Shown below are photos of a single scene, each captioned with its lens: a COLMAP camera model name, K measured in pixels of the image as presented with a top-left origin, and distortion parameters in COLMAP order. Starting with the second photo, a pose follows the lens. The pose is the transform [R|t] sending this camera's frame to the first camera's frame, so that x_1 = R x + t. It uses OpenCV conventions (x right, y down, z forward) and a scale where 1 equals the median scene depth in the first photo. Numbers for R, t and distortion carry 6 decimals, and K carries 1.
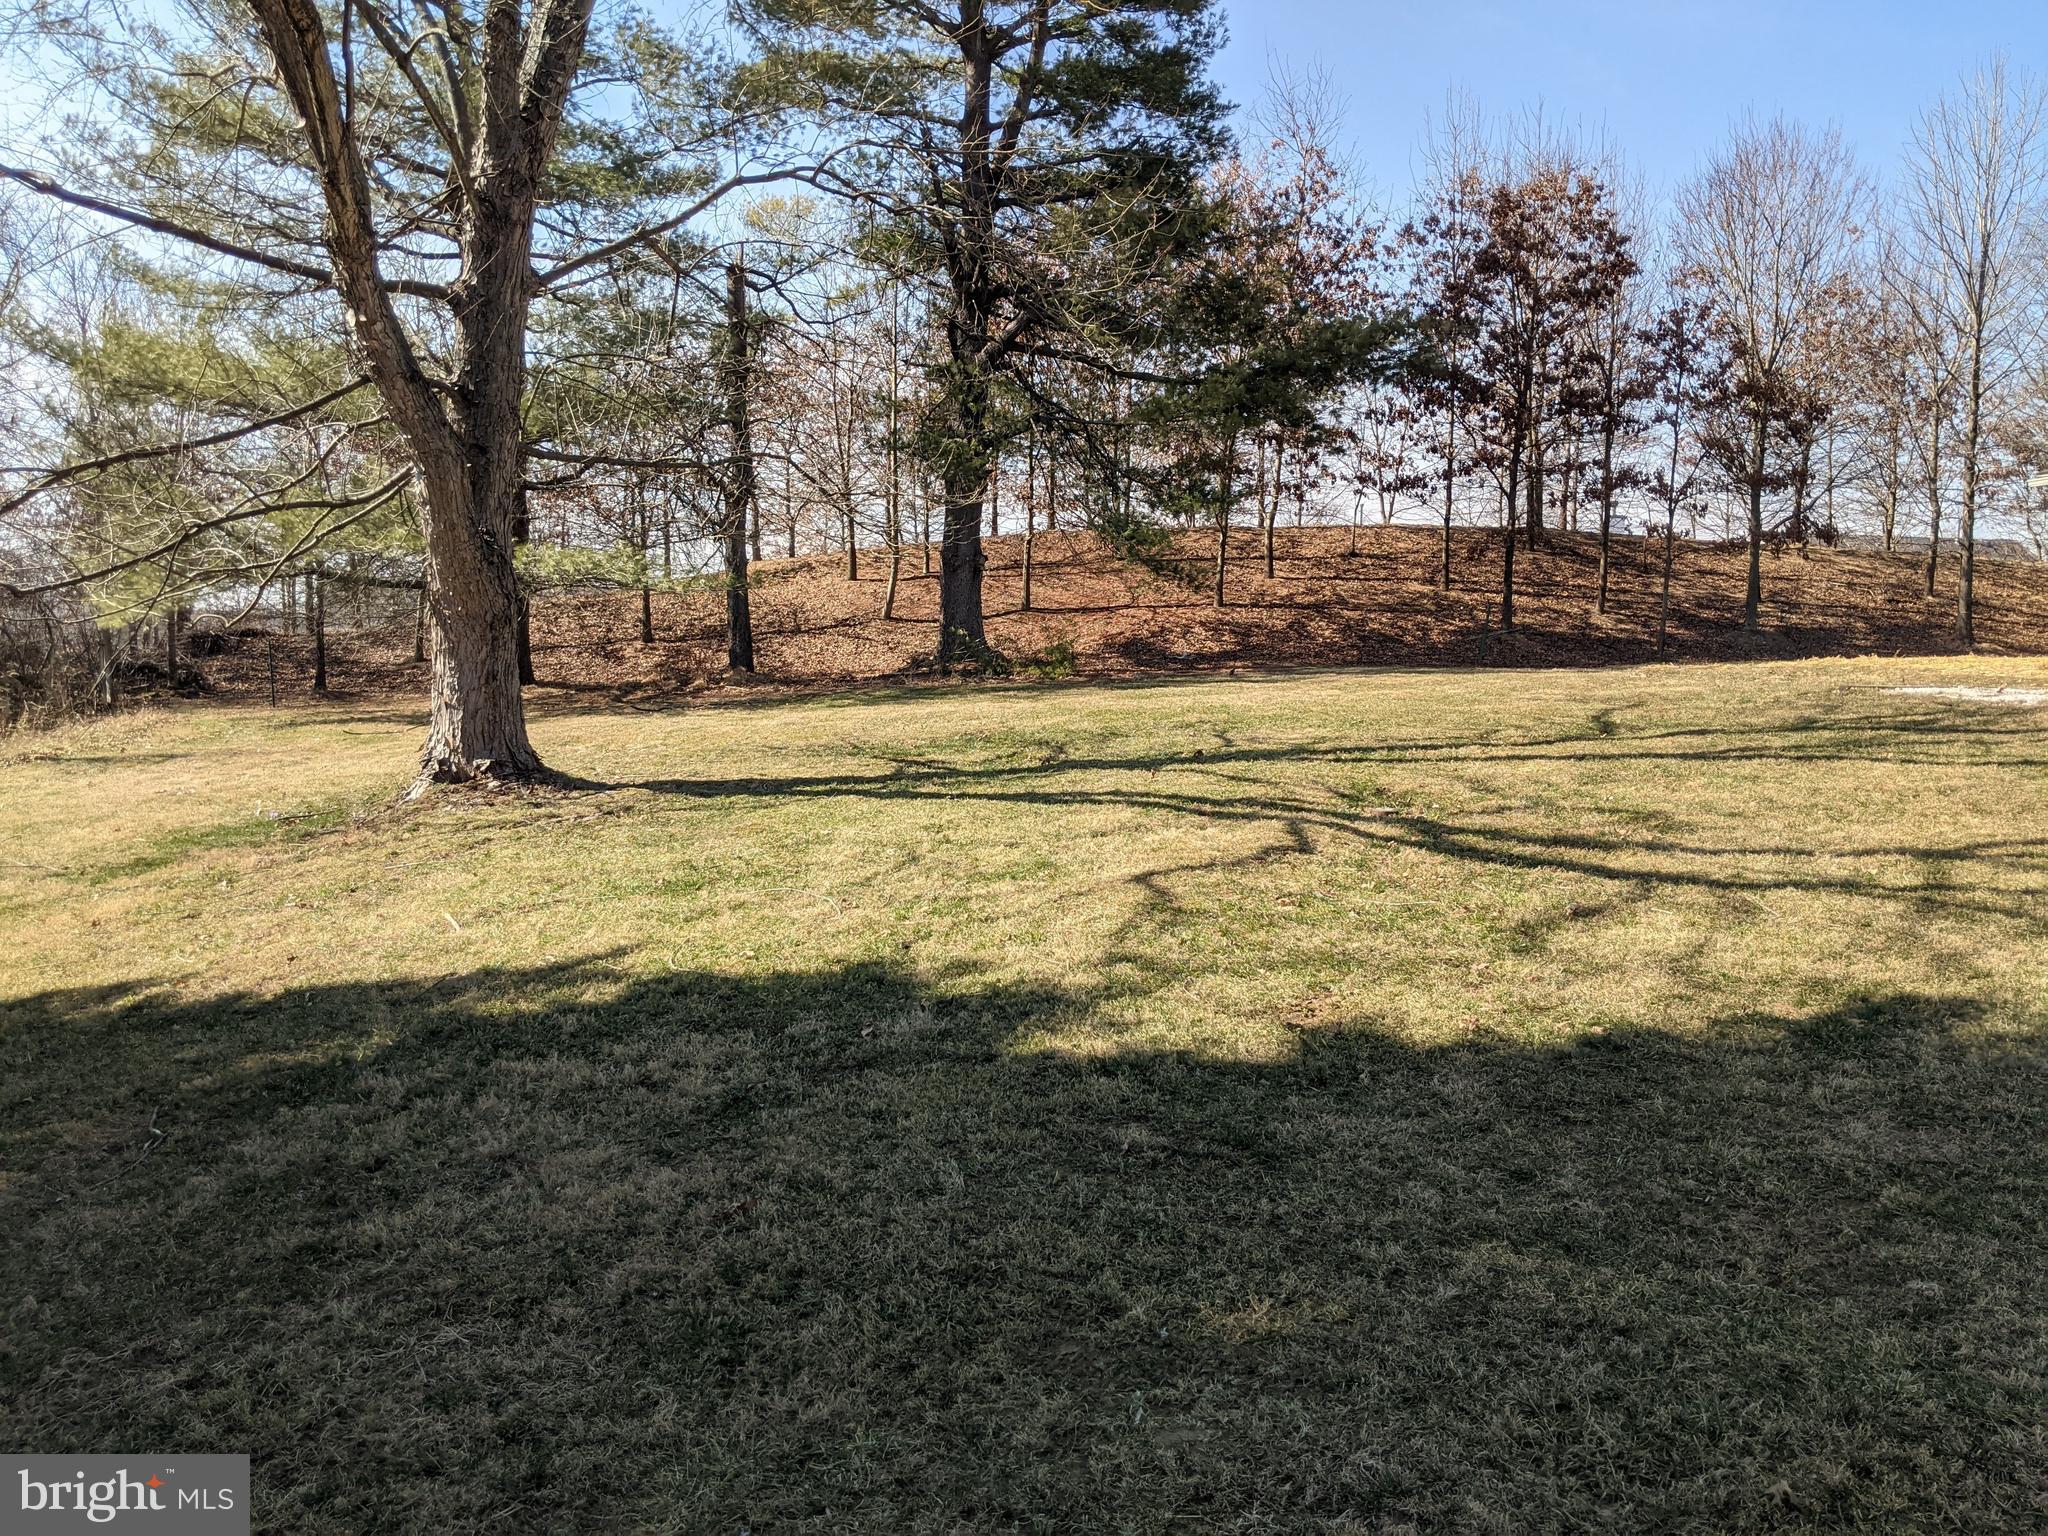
lens RADIAL K [[1698.3, 0, 1046.0], [0, 1698.3, 726.2], [0, 0, 1]] dist [0.049753, -0.074204]
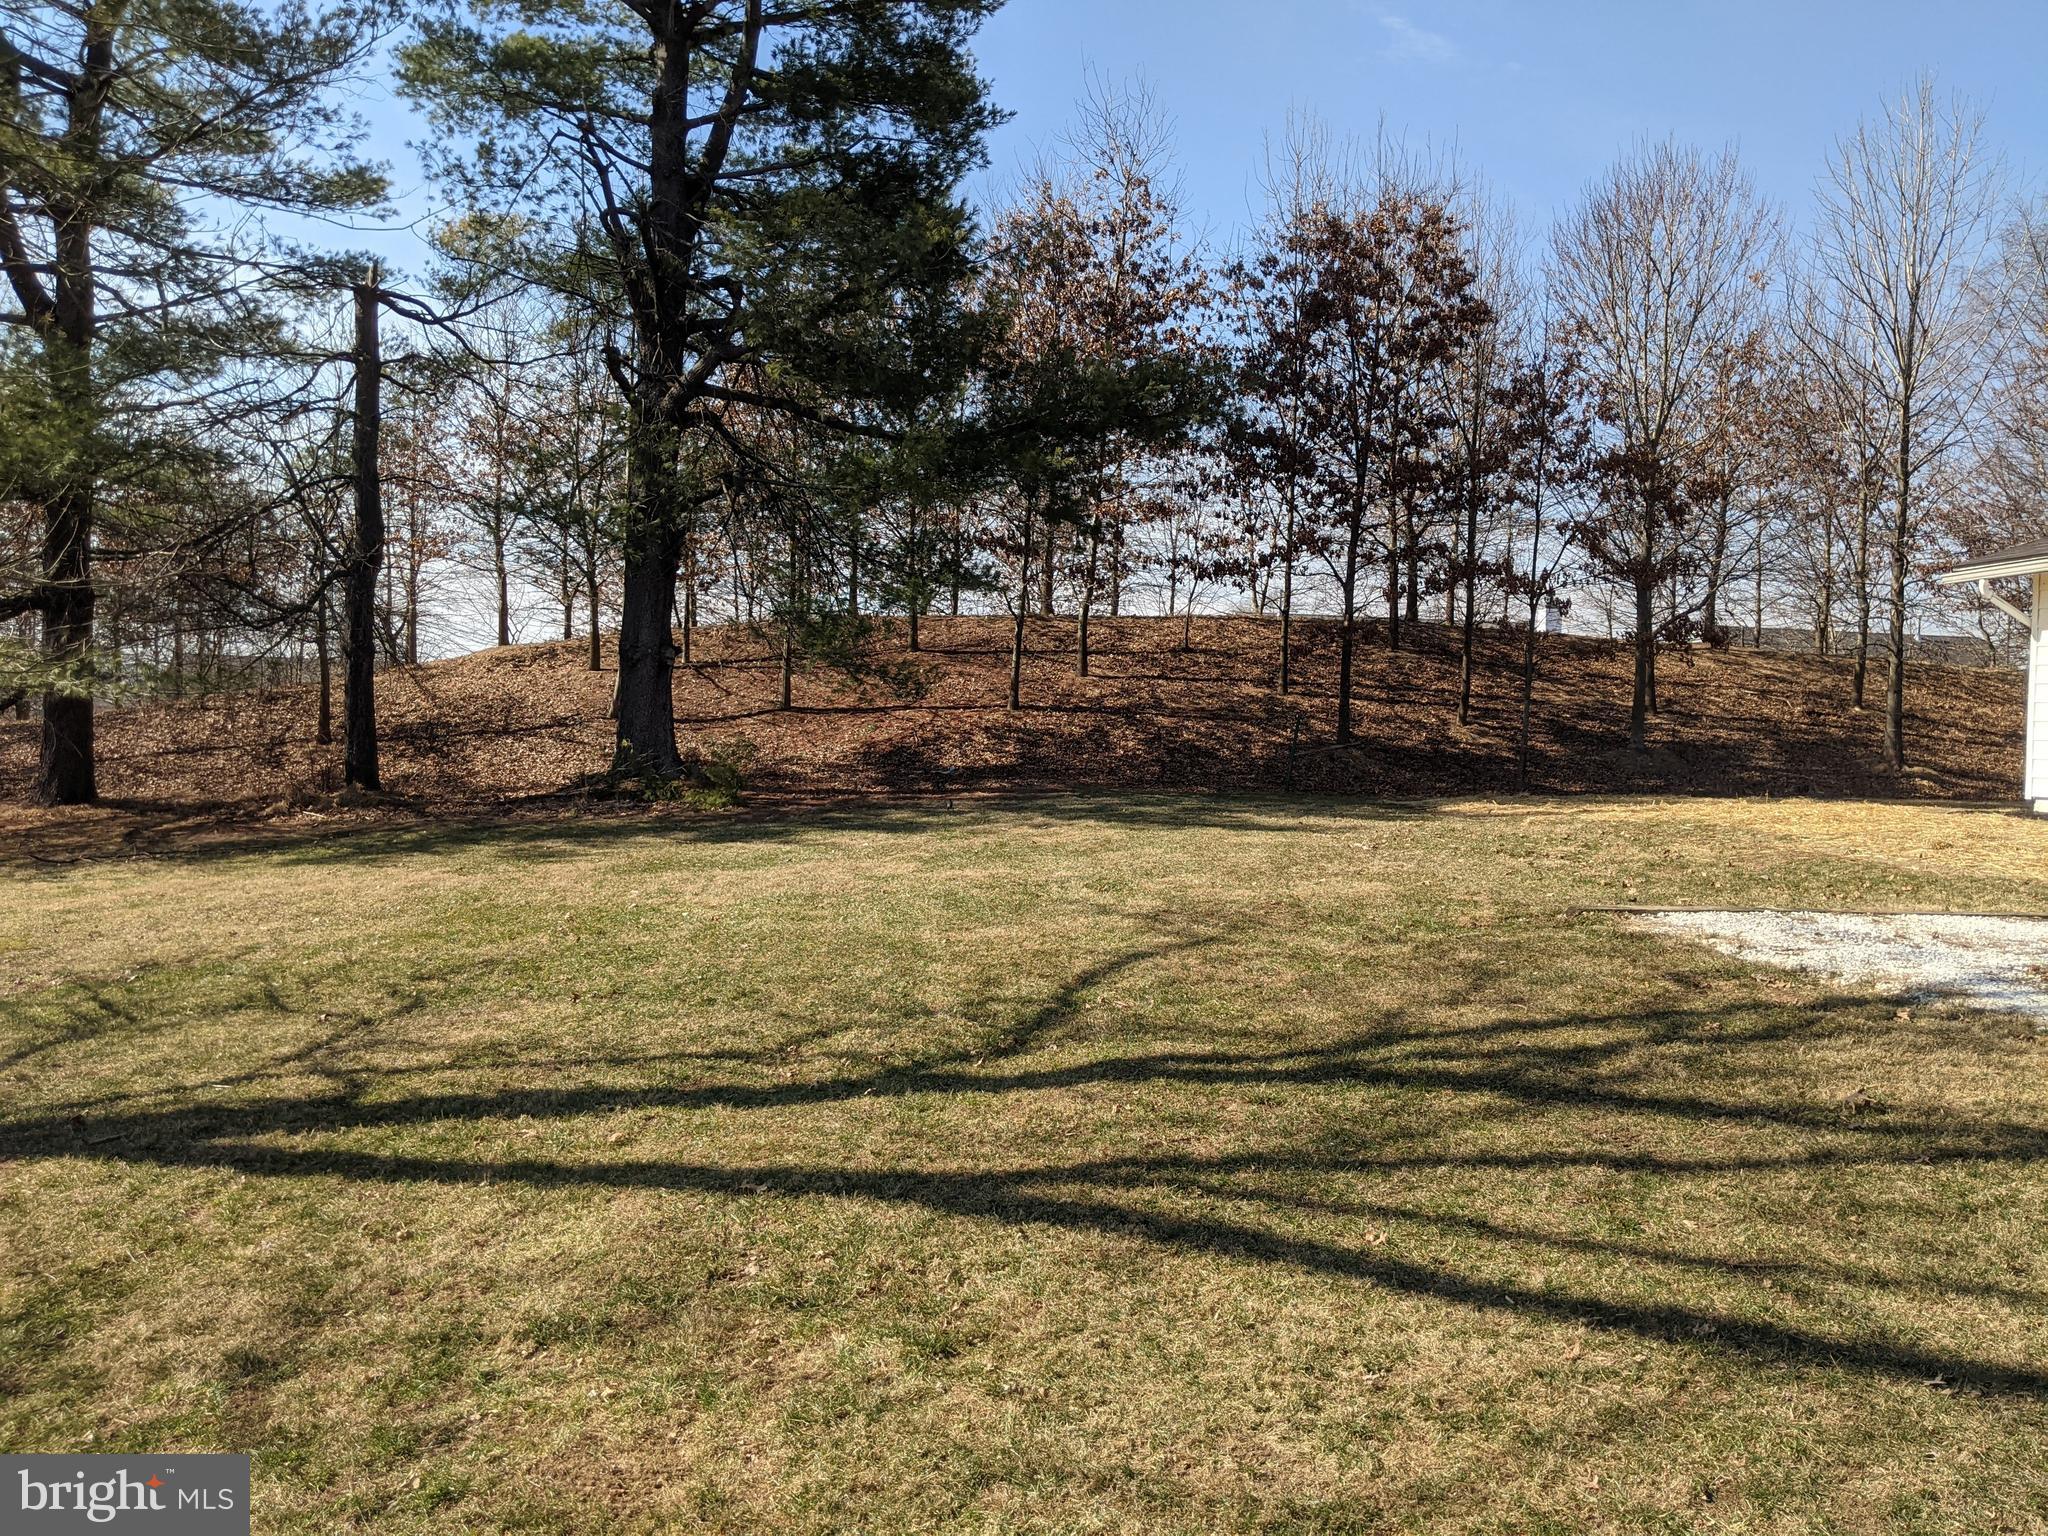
lens RADIAL K [[1698.3, 0, 1027.2], [0, 1698.3, 742.8], [0, 0, 1]] dist [0.049753, -0.074204]
pose [[0.999896, 0.013617, 0.004807, 0.110964], [-0.013429, 0.999219, -0.037161, -0.023899], [-0.005310, 0.037093, 0.999298, 0.166797]]
